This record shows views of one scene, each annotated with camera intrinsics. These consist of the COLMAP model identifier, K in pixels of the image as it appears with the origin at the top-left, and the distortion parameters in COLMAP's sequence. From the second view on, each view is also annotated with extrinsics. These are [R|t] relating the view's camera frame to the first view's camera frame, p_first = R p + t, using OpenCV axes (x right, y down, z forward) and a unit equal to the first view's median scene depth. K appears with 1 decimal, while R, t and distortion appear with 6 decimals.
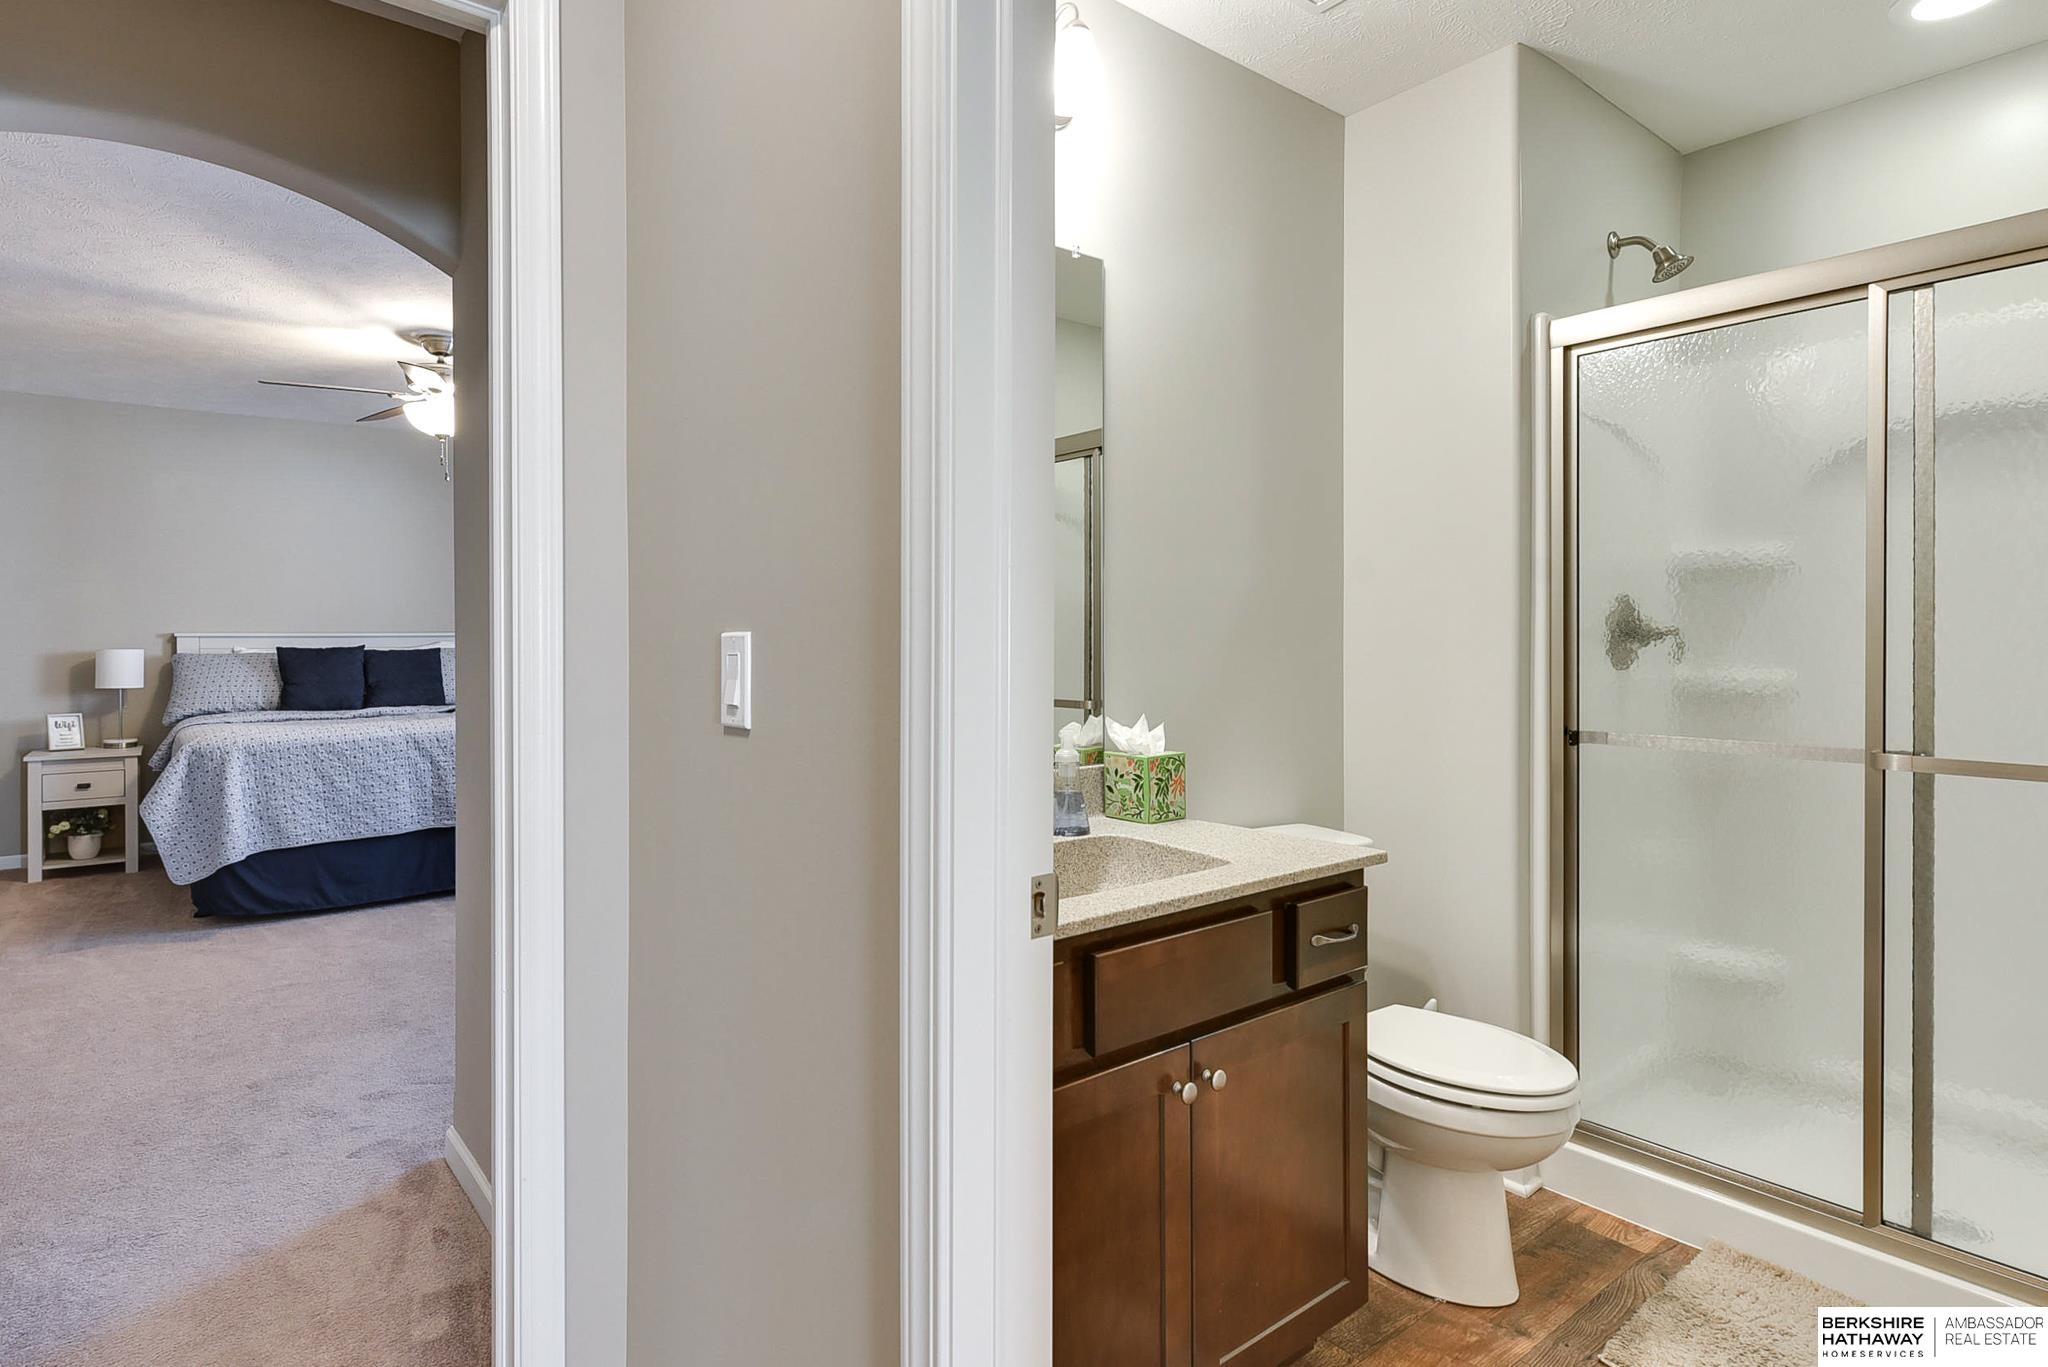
lens RADIAL K [[1065.6, 0, 954.7], [0, 1065.6, 696.1], [0, 0, 1]] dist [0.007324, -0.004423]
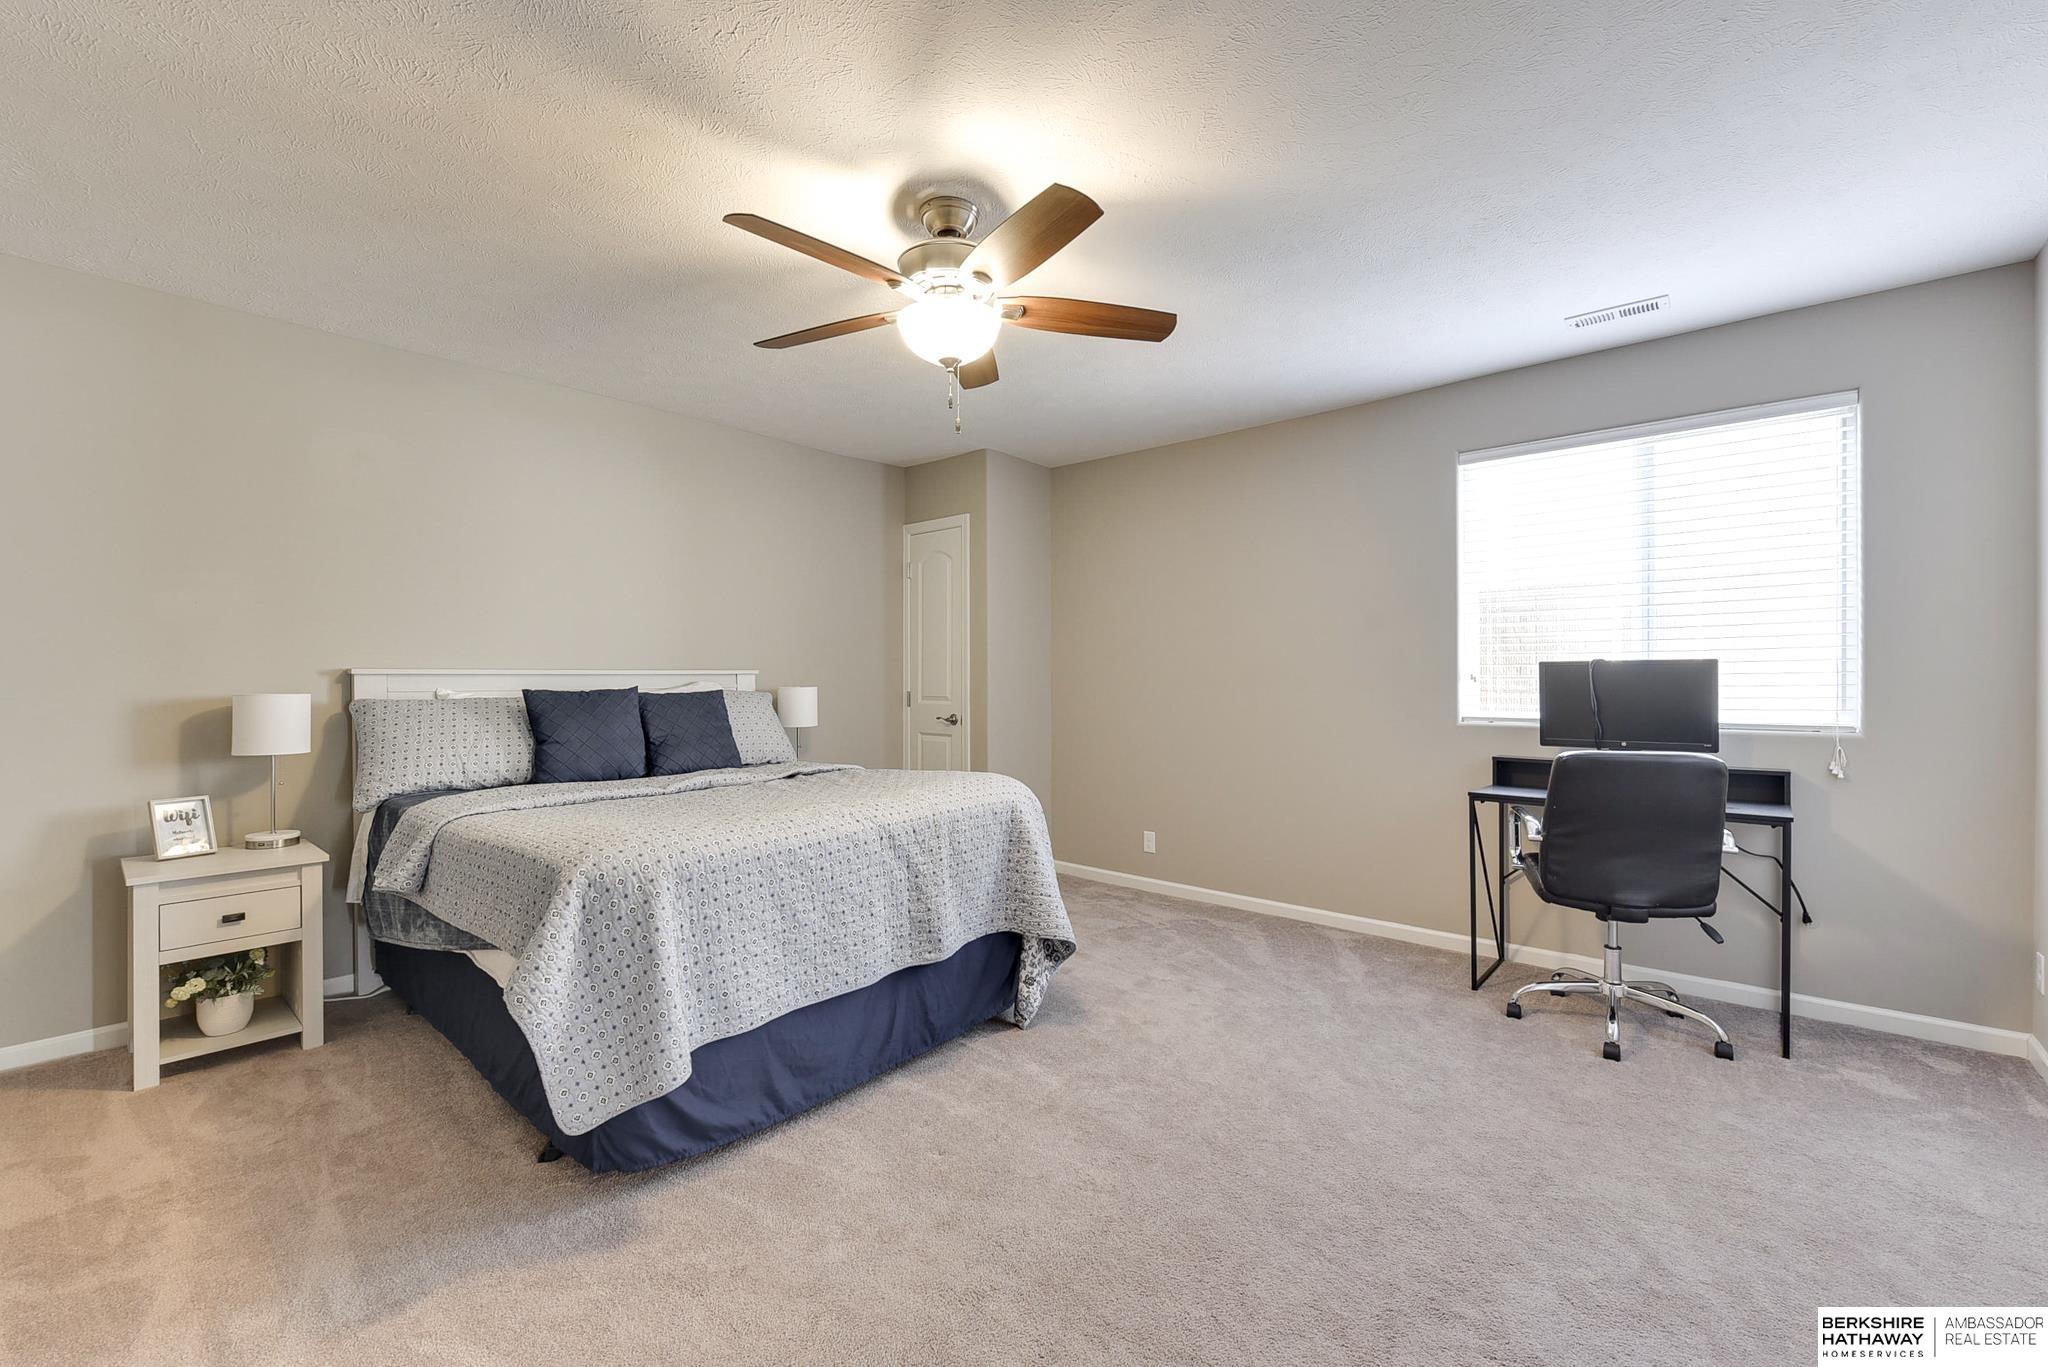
lens RADIAL K [[880.7, 0, 1062.5], [0, 880.7, 715.4], [0, 0, 1]] dist [0.000762, -0.001721]
pose [[0.977219, -0.009859, 0.212003, -0.450167], [0.012215, 0.999877, -0.009809, -0.020909], [-0.211881, 0.012175, 0.977220, 0.399334]]
